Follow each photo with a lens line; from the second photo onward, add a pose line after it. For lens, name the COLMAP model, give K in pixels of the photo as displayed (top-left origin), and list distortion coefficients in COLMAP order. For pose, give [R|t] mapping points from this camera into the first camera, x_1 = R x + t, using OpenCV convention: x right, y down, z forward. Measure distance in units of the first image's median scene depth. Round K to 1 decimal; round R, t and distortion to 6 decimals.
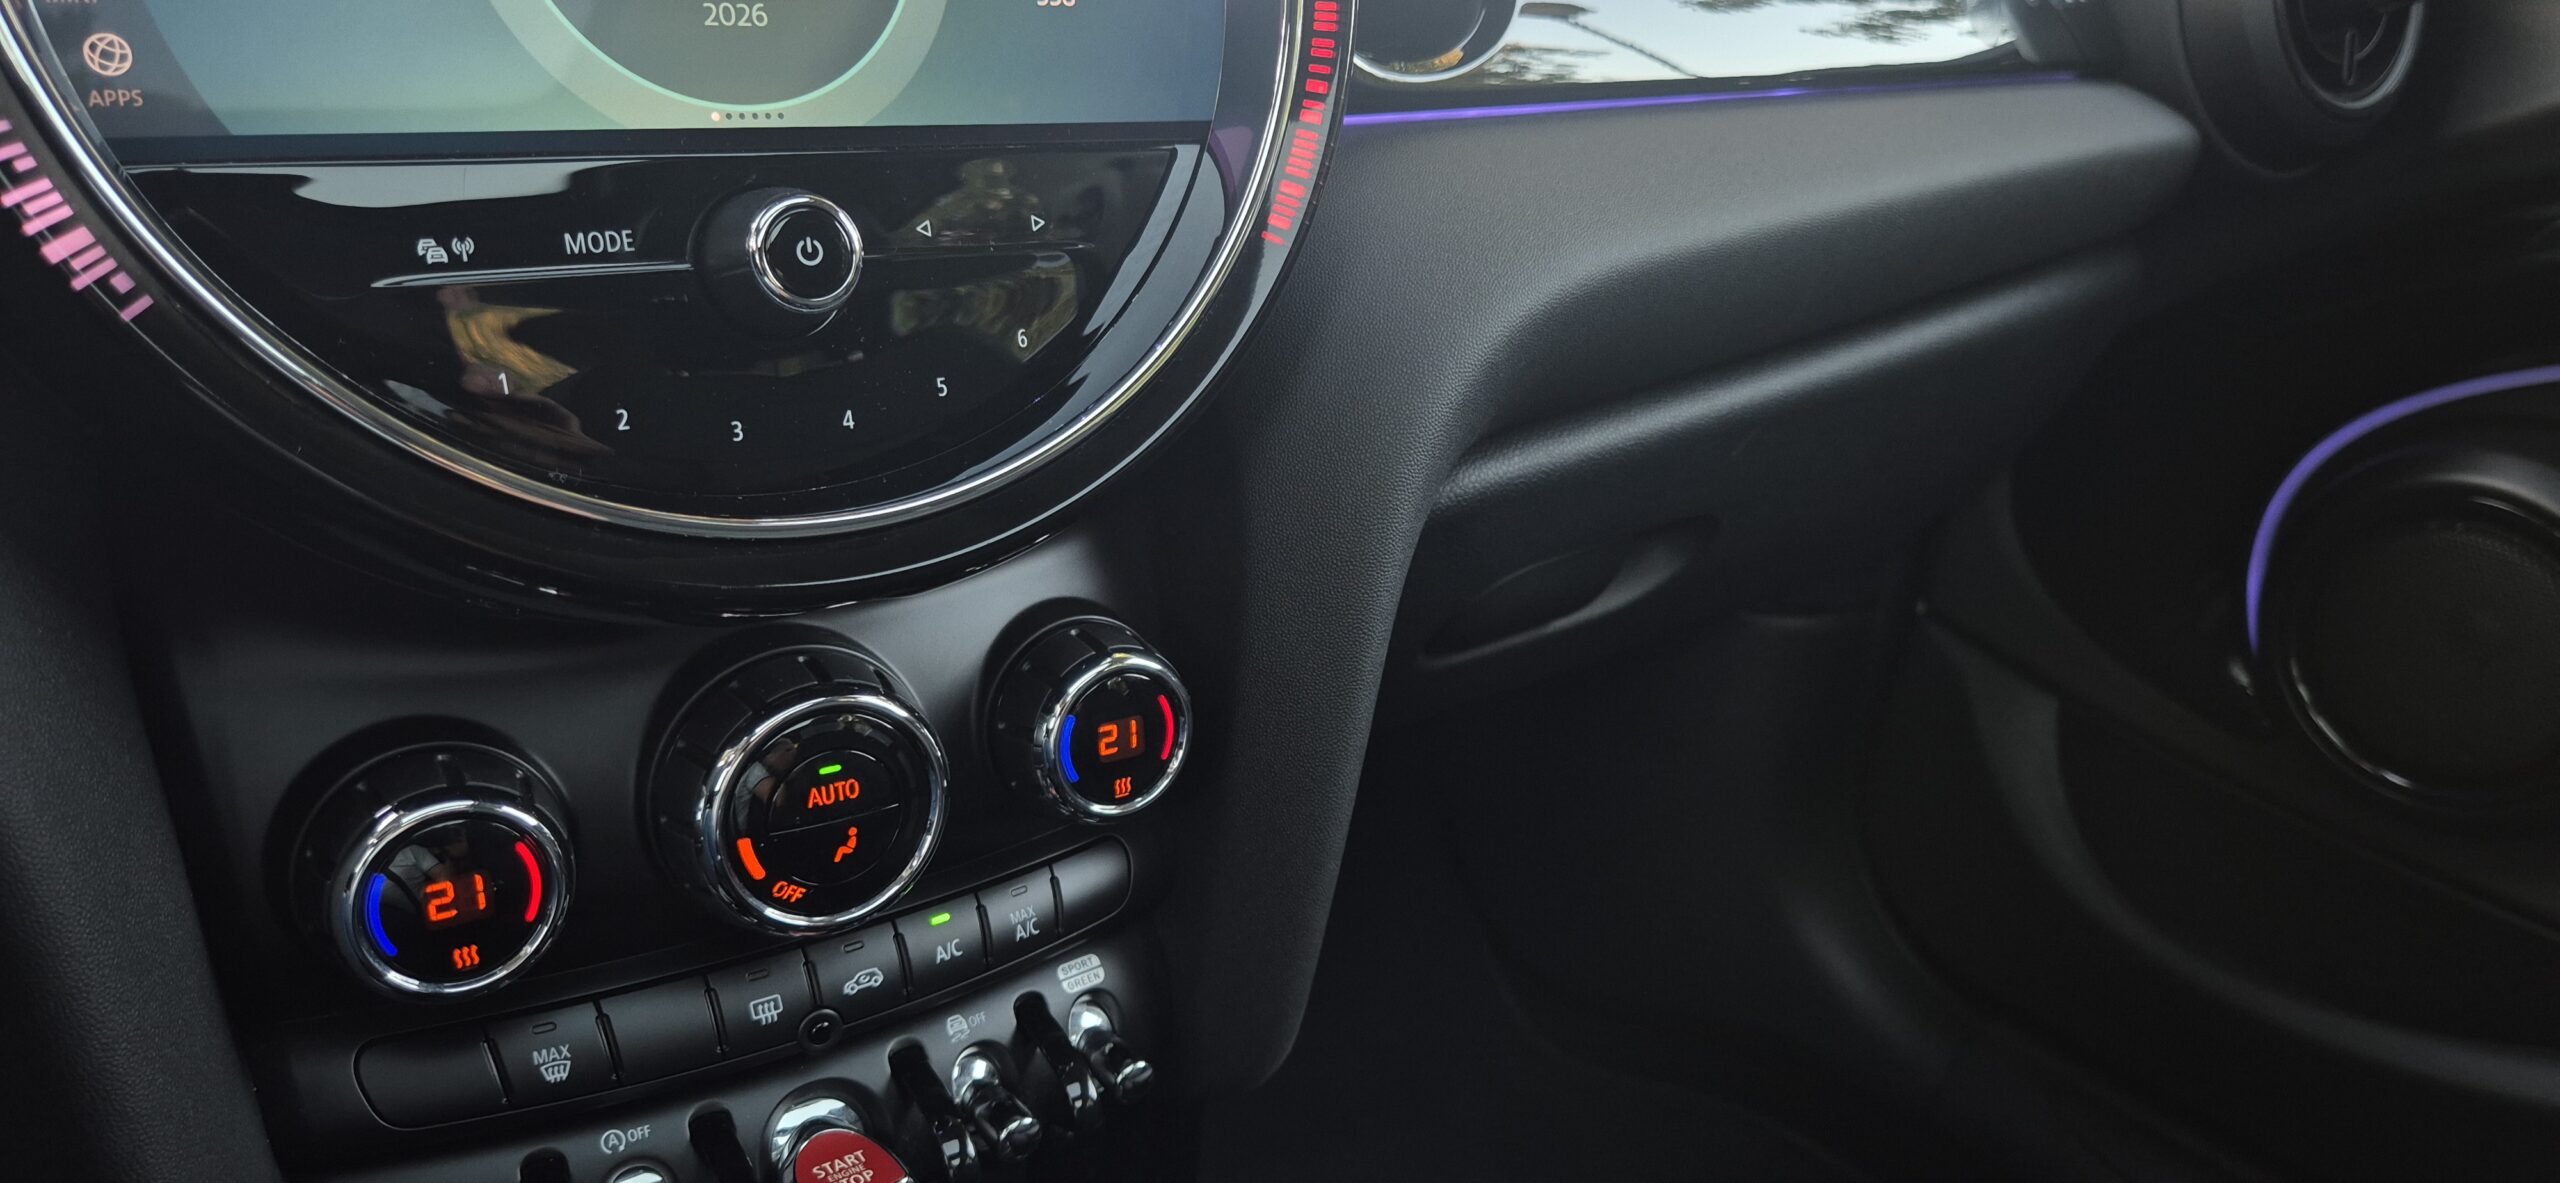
lens RADIAL K [[1728.8, 0, 1285.0], [0, 1728.8, 598.4], [0, 0, 1]] dist [0.041015, -0.052641]
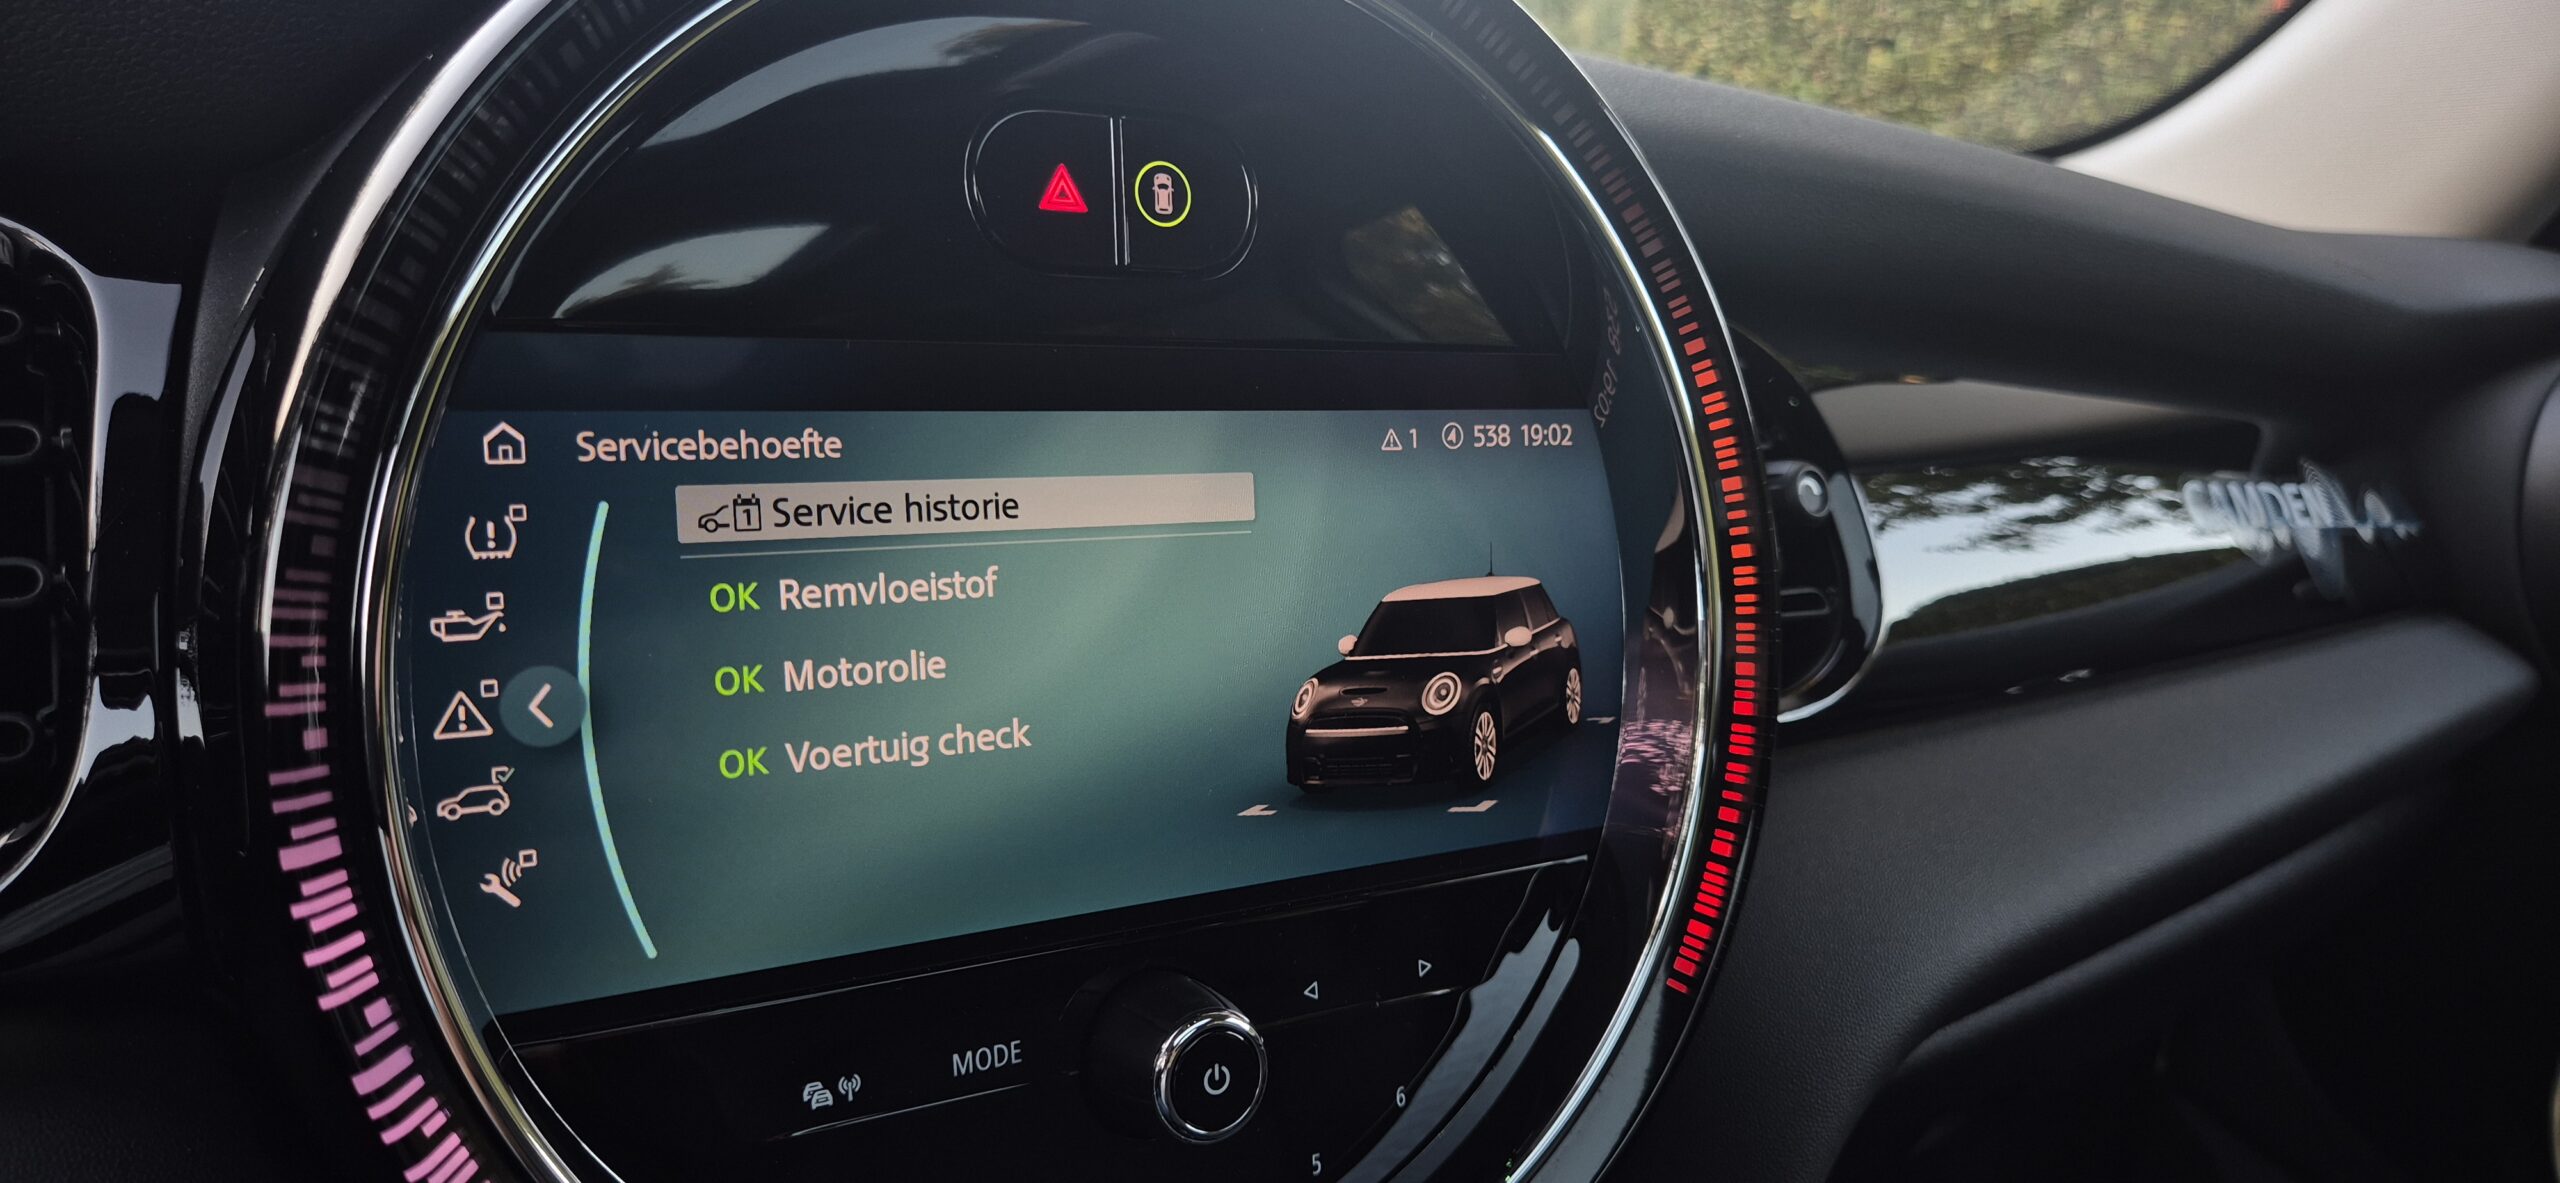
lens RADIAL K [[1739.2, 0, 1271.3], [0, 1739.2, 606.3], [0, 0, 1]] dist [0.043057, -0.064323]
pose [[0.997200, 0.051280, -0.054421, -0.182757], [-0.057049, 0.992251, -0.110378, -0.298818], [0.048339, 0.113174, 0.992399, 0.076194]]
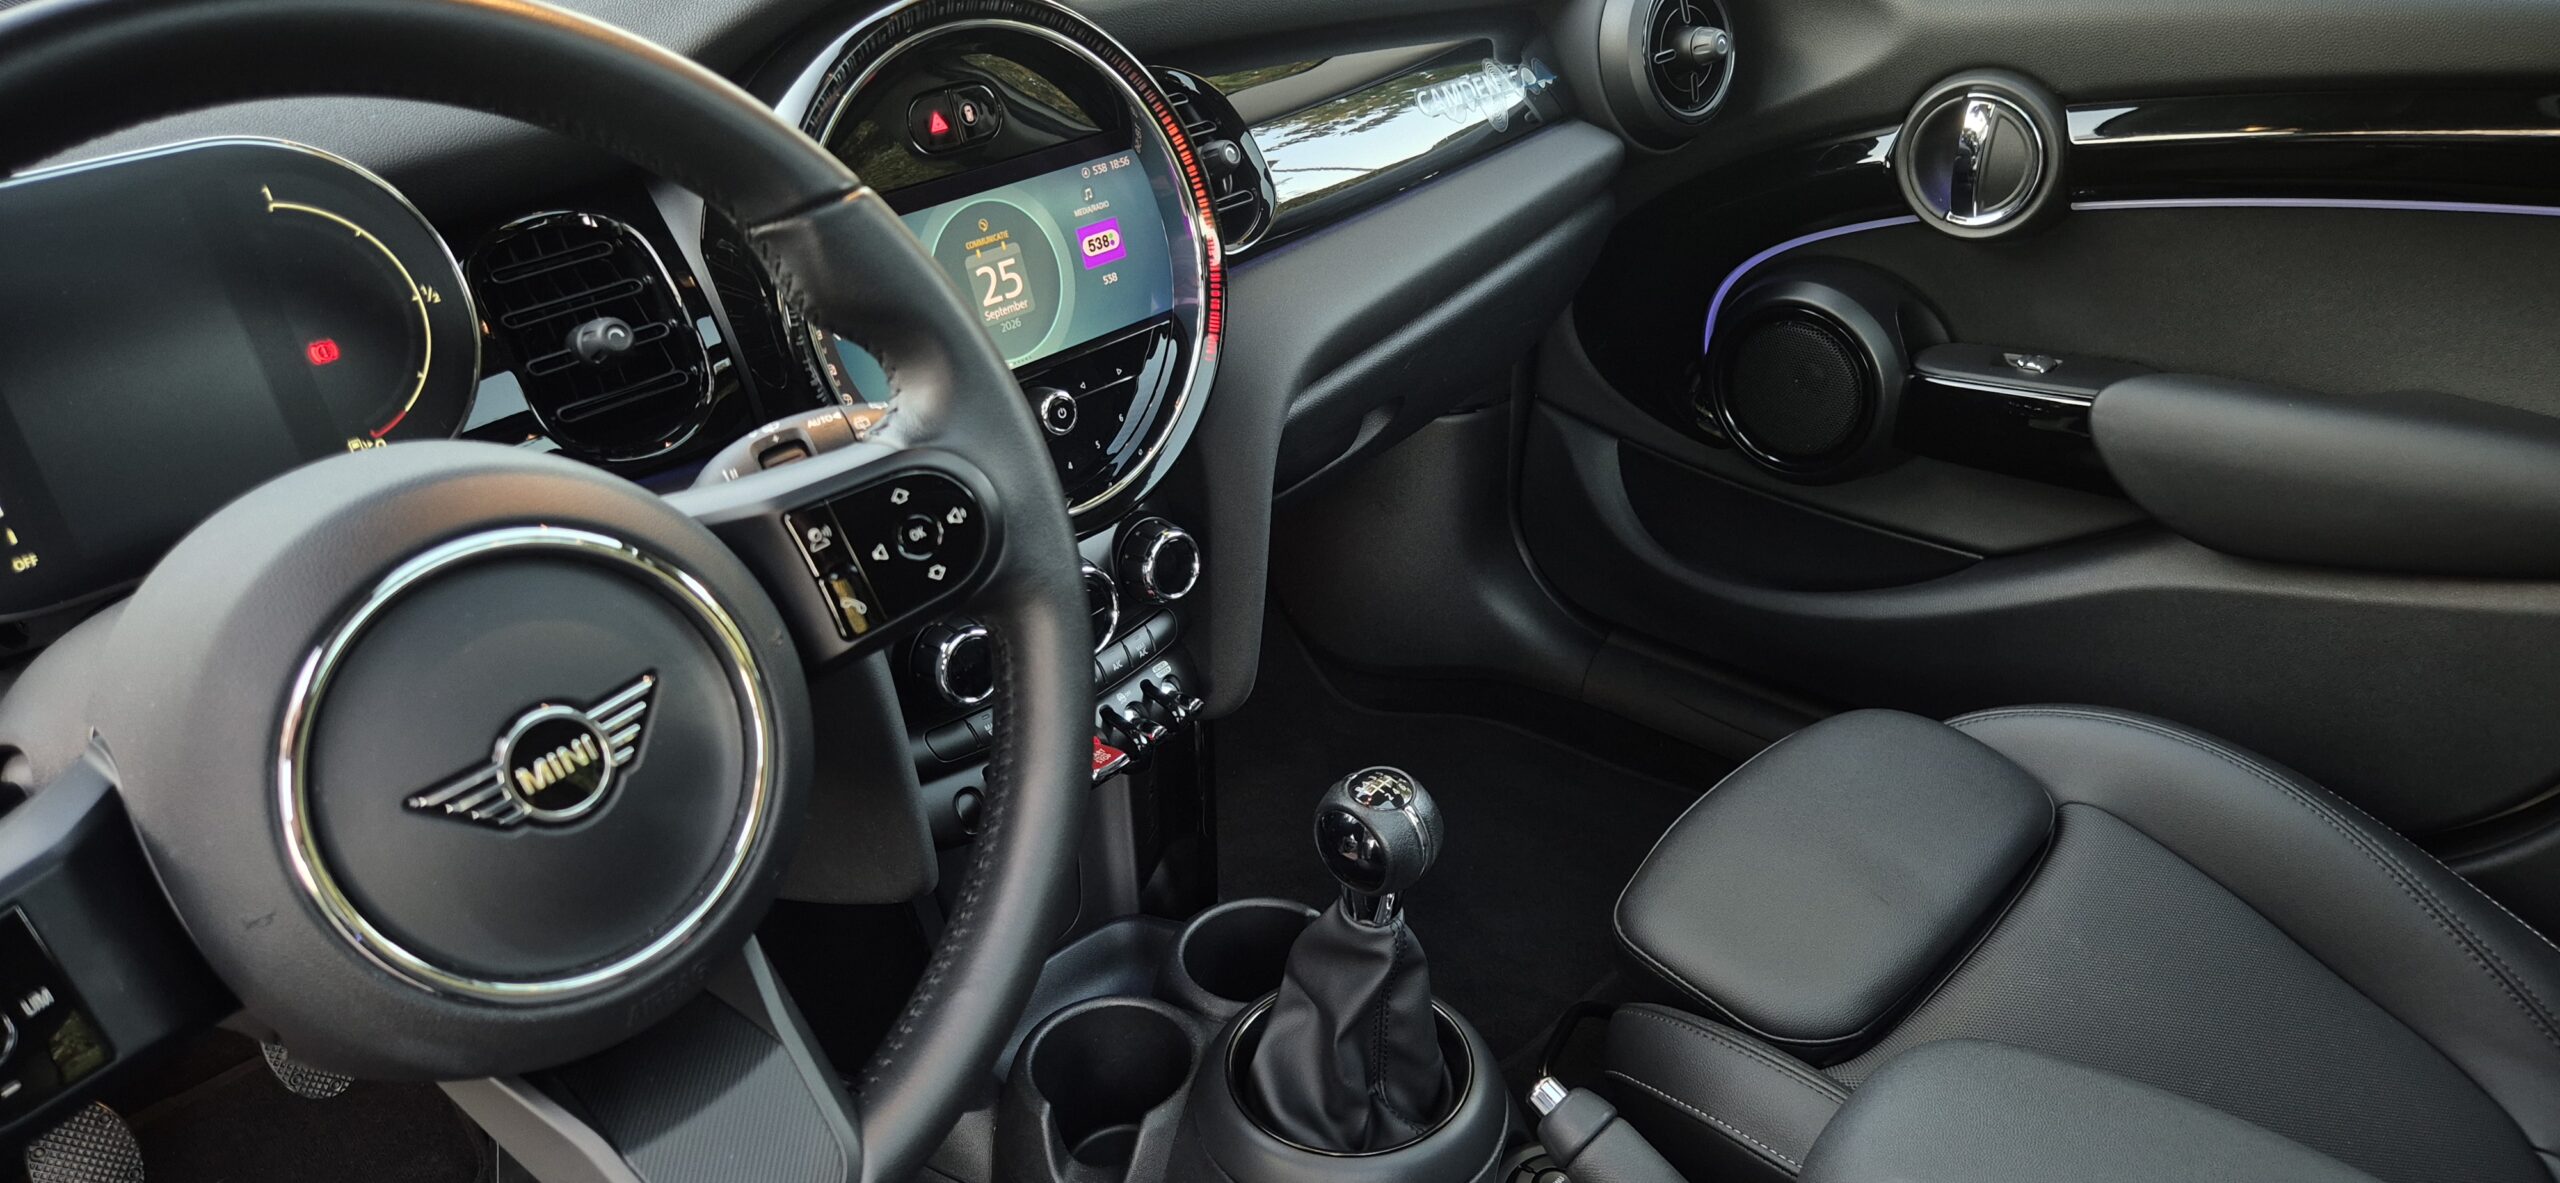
lens RADIAL K [[1708.9, 0, 1273.4], [0, 1708.9, 619.0], [0, 0, 1]] dist [0.089584, -0.095365]
pose [[0.975387, -0.181611, 0.125049, -0.301039], [0.161301, 0.974352, 0.156910, -0.220533], [-0.150338, -0.132878, 0.979664, -1.513231]]
